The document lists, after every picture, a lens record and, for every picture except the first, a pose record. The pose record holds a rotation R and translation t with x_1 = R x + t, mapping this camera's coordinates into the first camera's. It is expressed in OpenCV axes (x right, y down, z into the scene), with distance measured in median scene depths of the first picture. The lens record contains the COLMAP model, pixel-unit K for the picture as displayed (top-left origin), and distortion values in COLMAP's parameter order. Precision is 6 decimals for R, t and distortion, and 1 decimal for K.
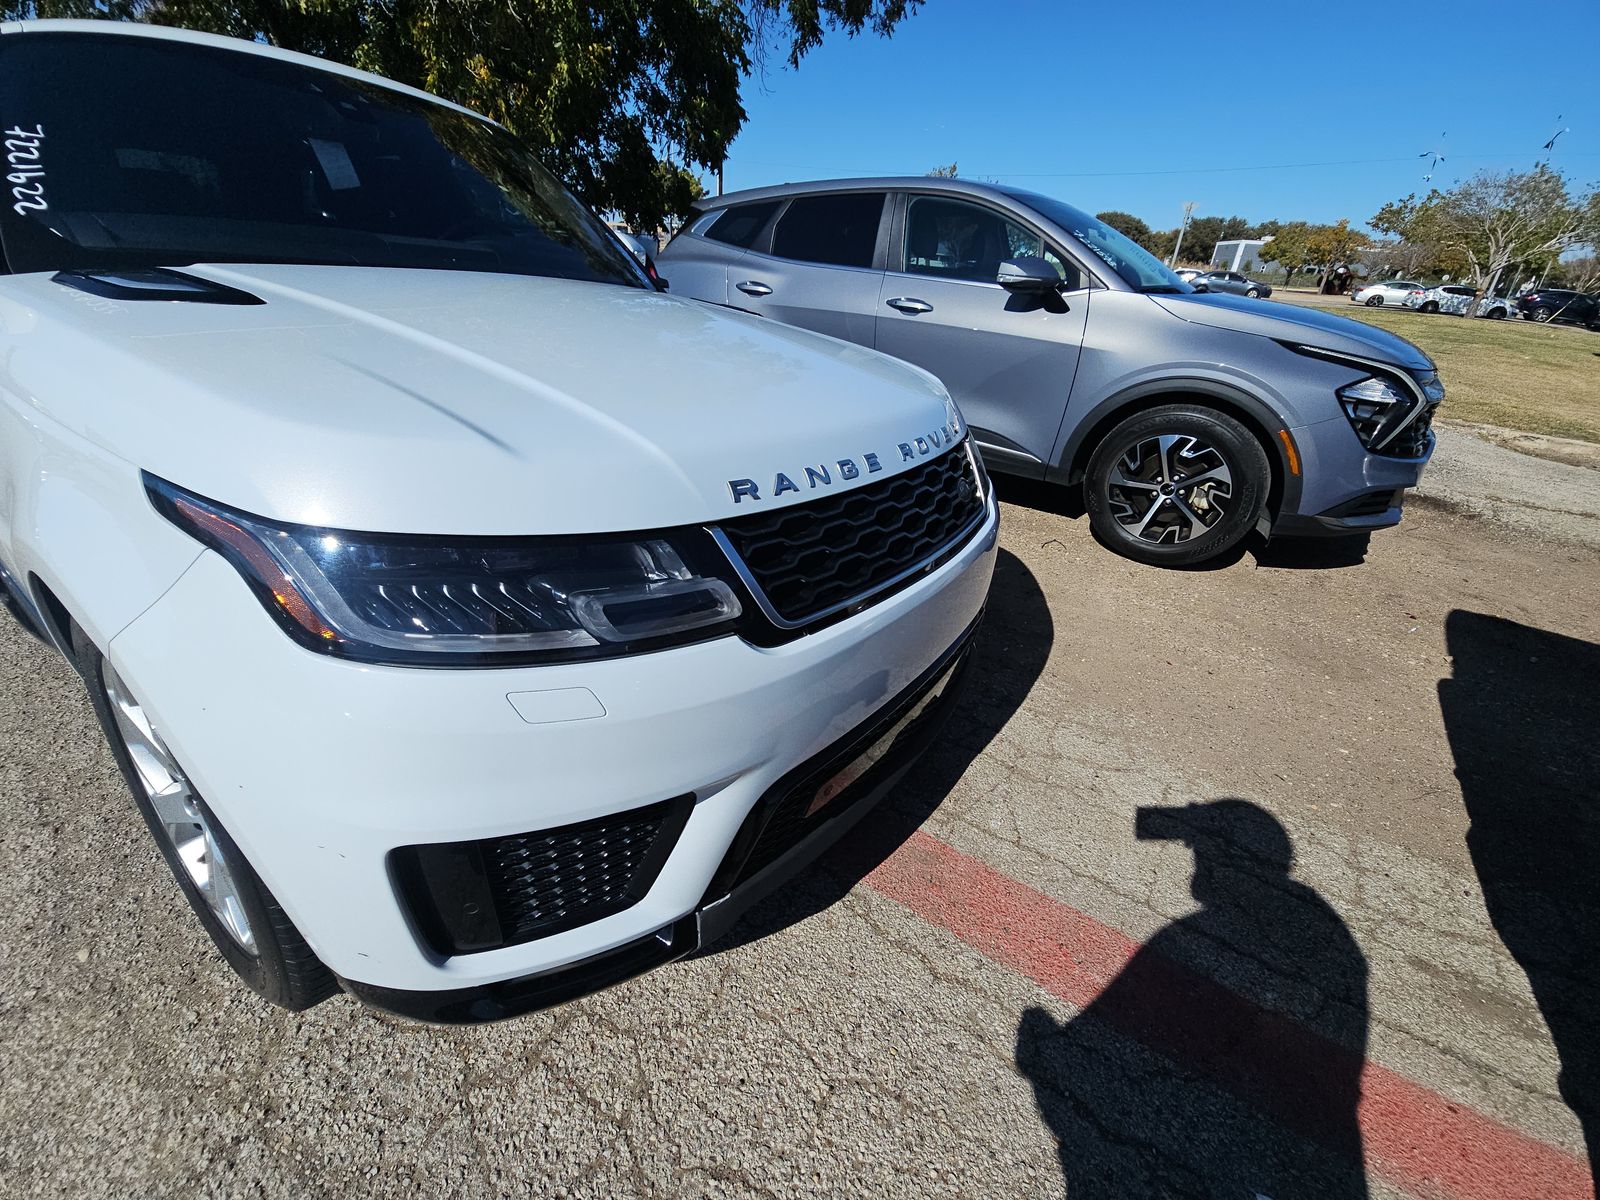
lens RADIAL K [[695.8, 0, 812.7], [0, 695.8, 602.0], [0, 0, 1]] dist [0.012858, -0.010038]
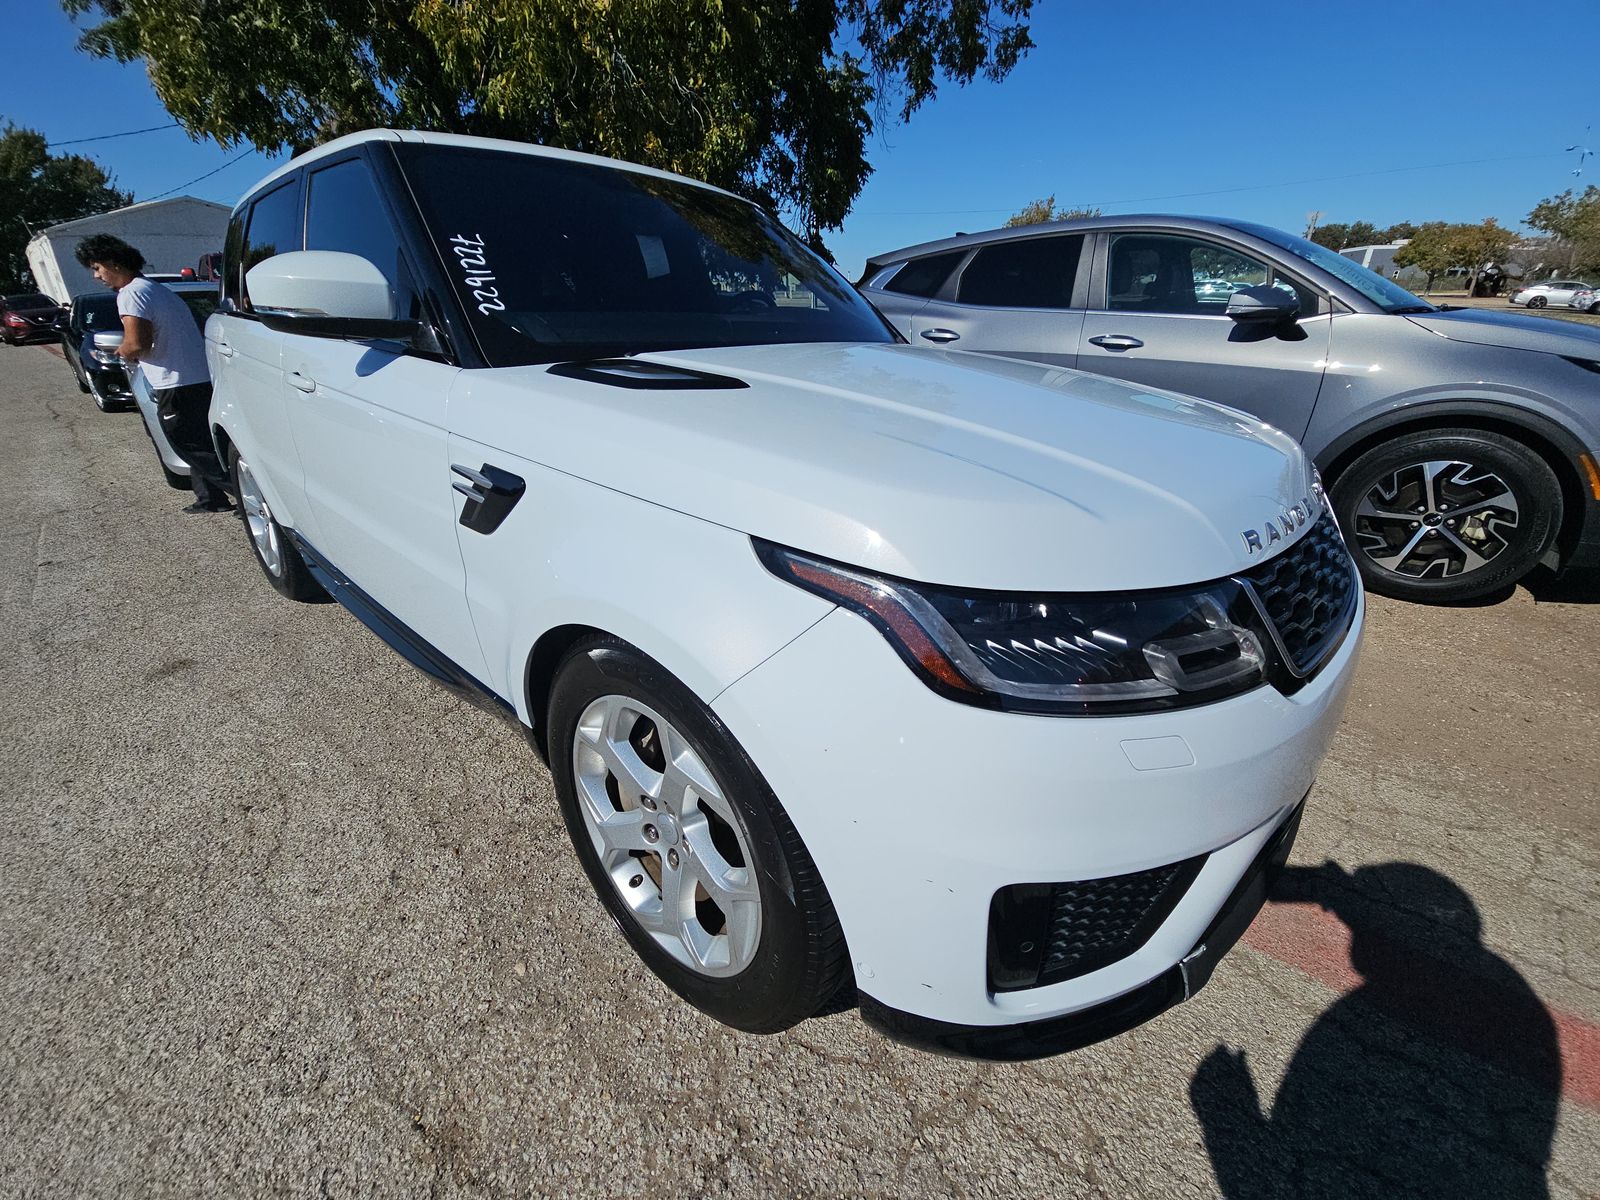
lens RADIAL K [[695.8, 0, 794.7], [0, 695.8, 601.8], [0, 0, 1]] dist [0.012858, -0.010038]
pose [[0.989410, -0.011542, -0.144685, -0.202594], [0.003802, 0.998552, -0.053661, -0.006364], [0.145095, 0.052543, 0.988022, -0.030971]]
